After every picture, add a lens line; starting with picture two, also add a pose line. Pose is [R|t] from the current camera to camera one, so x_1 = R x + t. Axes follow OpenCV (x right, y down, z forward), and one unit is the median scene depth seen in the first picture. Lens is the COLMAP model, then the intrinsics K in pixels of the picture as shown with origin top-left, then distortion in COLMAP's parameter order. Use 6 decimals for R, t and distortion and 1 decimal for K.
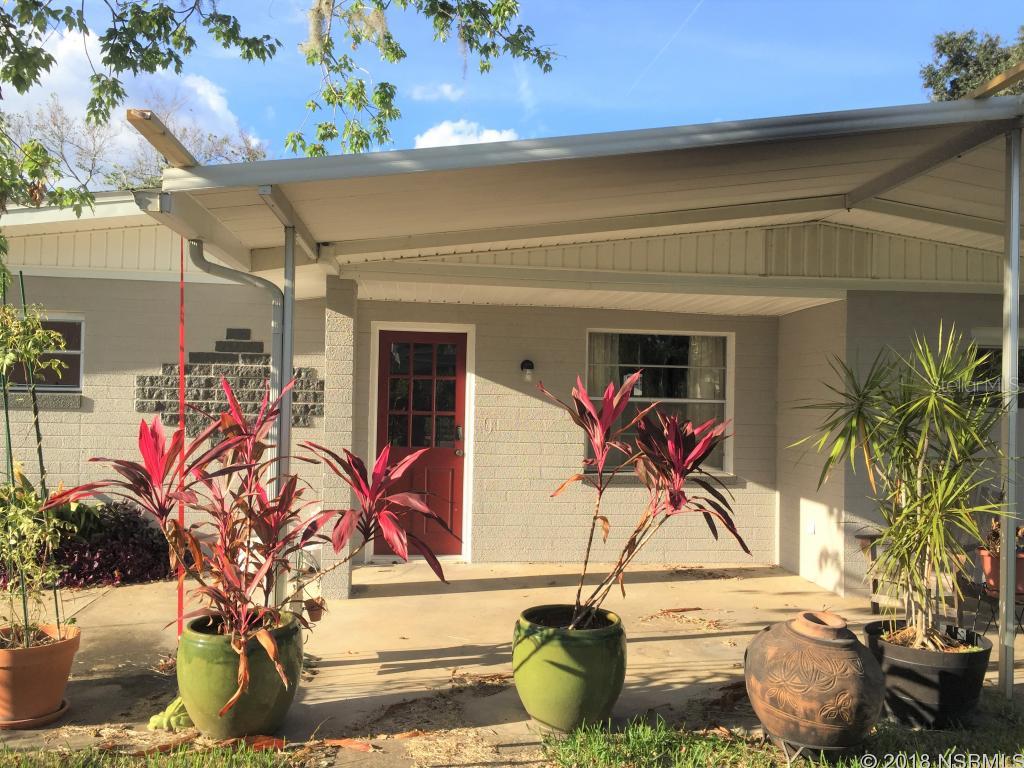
lens RADIAL K [[877.5, 0, 516.2], [0, 877.5, 390.2], [0, 0, 1]] dist [0.064841, -0.083887]
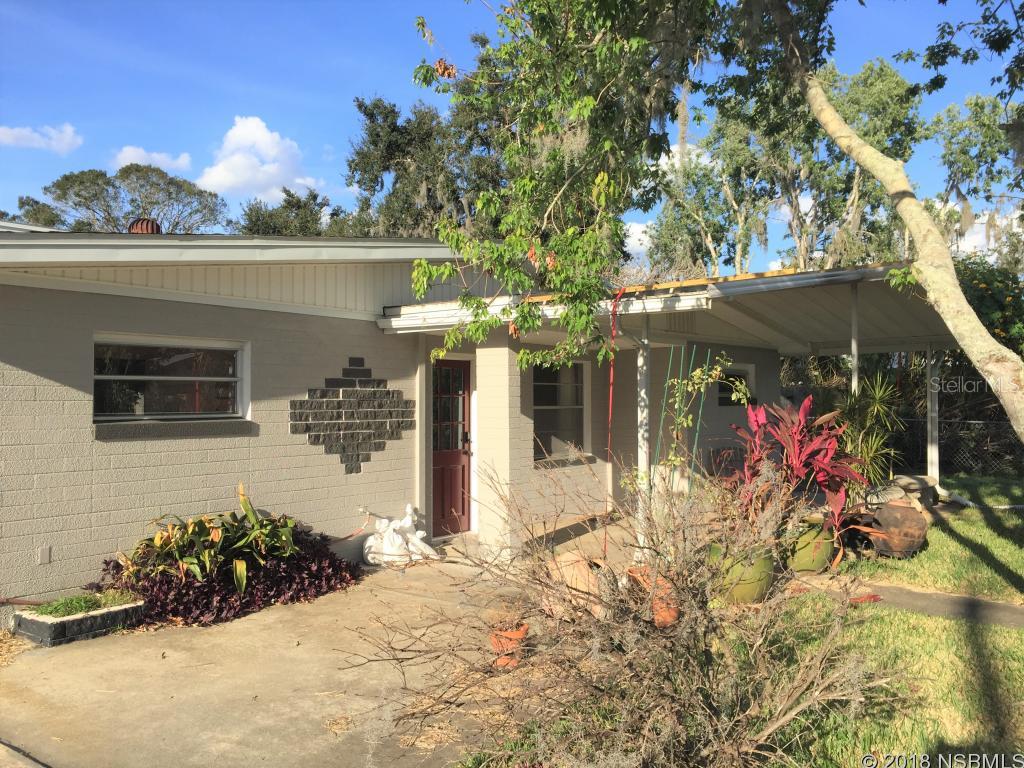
lens RADIAL K [[877.5, 0, 514.9], [0, 877.5, 384.7], [0, 0, 1]] dist [0.064841, -0.083887]
pose [[0.686012, -0.012760, 0.727479, -1.015631], [0.011160, 0.999913, 0.007015, -0.039702], [-0.727505, 0.003306, 0.686094, 0.053374]]
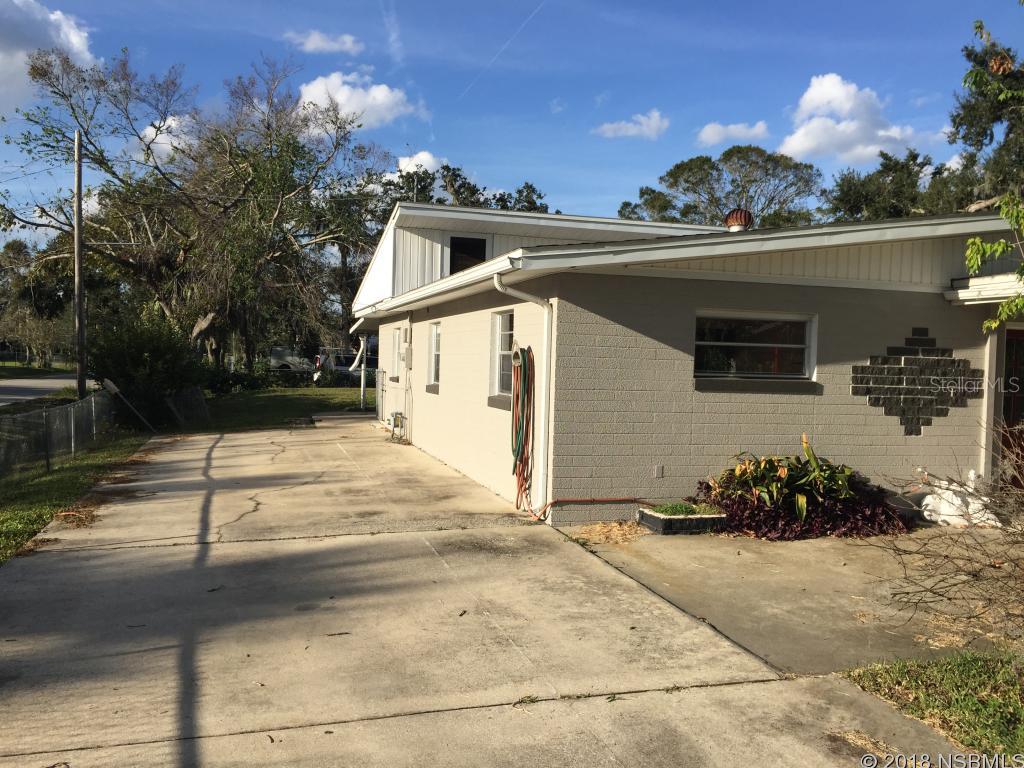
lens RADIAL K [[877.5, 0, 507.0], [0, 877.5, 380.3], [0, 0, 1]] dist [0.064841, -0.083887]
pose [[0.986938, 0.001154, 0.161094, -1.093351], [-0.006937, 0.999351, 0.035338, -0.035950], [-0.160949, -0.035994, 0.986306, -0.144095]]
